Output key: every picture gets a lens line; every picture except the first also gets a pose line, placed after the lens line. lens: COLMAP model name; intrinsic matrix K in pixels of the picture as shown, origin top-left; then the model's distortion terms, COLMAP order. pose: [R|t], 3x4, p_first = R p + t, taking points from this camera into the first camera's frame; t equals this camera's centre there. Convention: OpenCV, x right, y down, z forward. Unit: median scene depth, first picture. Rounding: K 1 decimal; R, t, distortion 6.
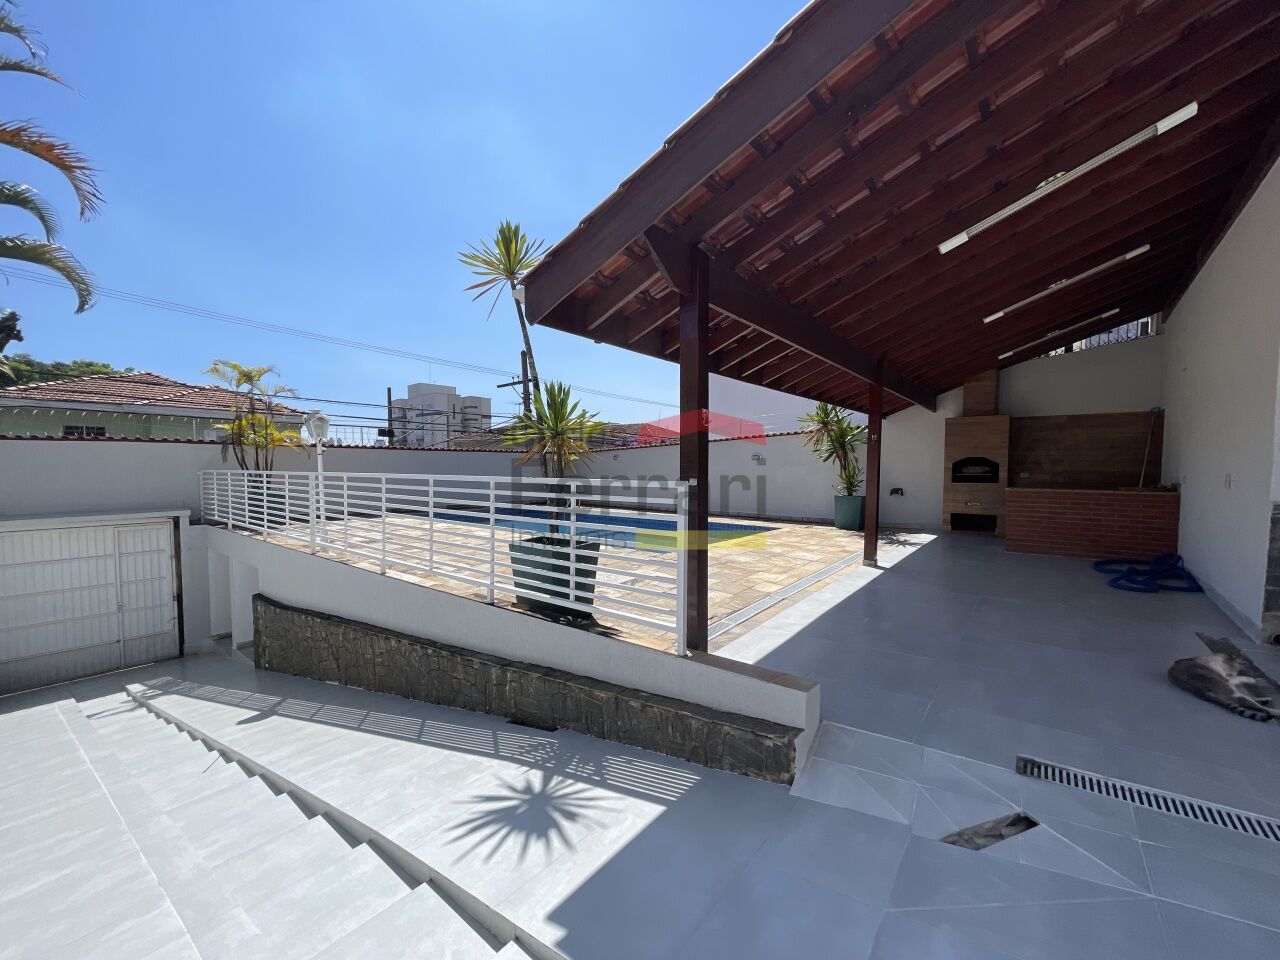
lens RADIAL K [[526.7, 0, 645.4], [0, 526.7, 482.6], [0, 0, 1]] dist [0.000874, 0.000149]
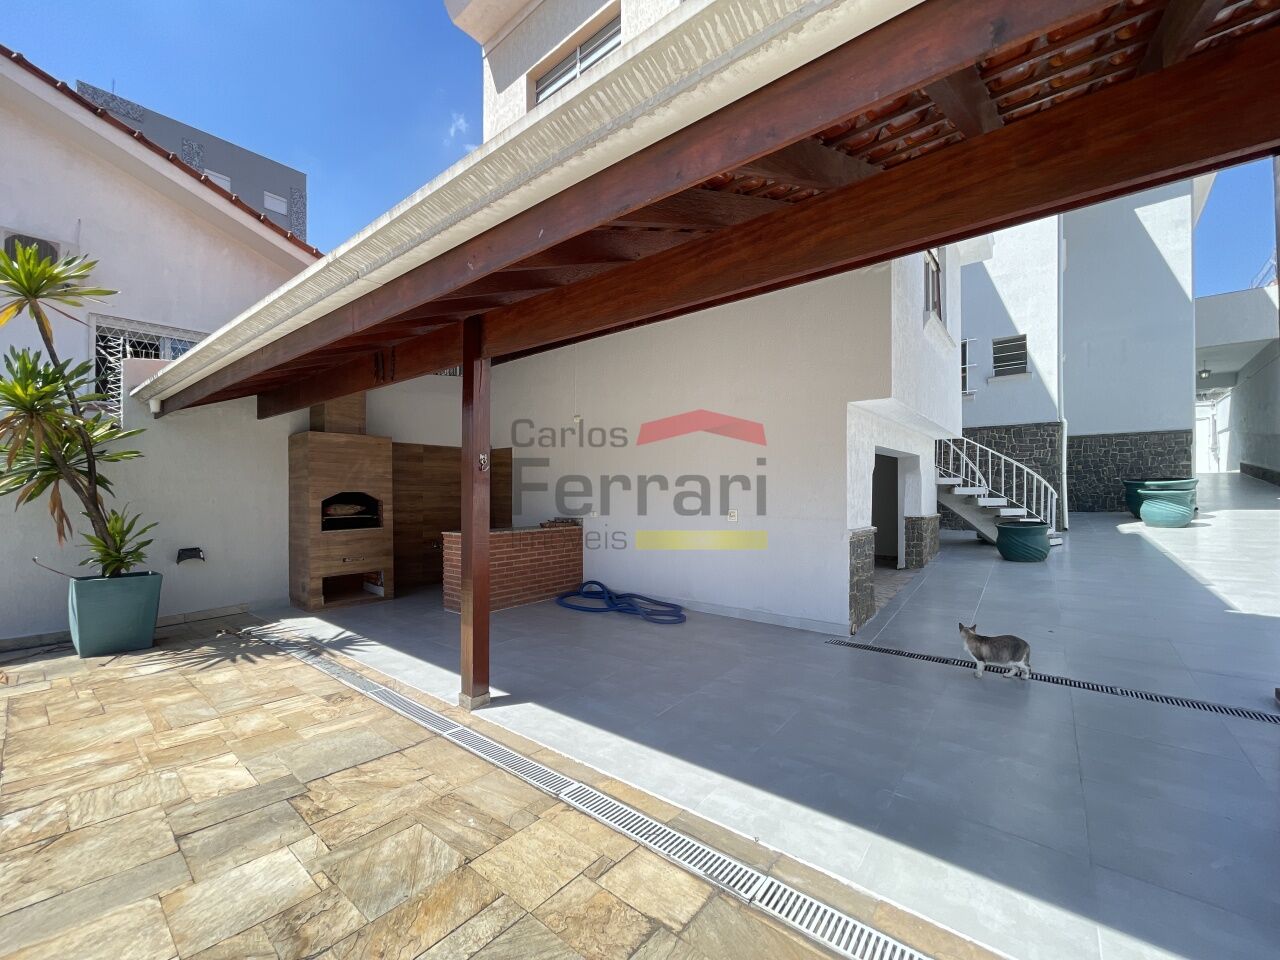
lens RADIAL K [[526.7, 0, 641.7], [0, 526.7, 486.7], [0, 0, 1]] dist [0.000874, 0.000149]
pose [[0.046236, 0.011262, 0.998867, -0.063737], [0.044684, 0.998912, -0.013331, -0.030185], [-0.997931, 0.045250, 0.045683, 0.596031]]
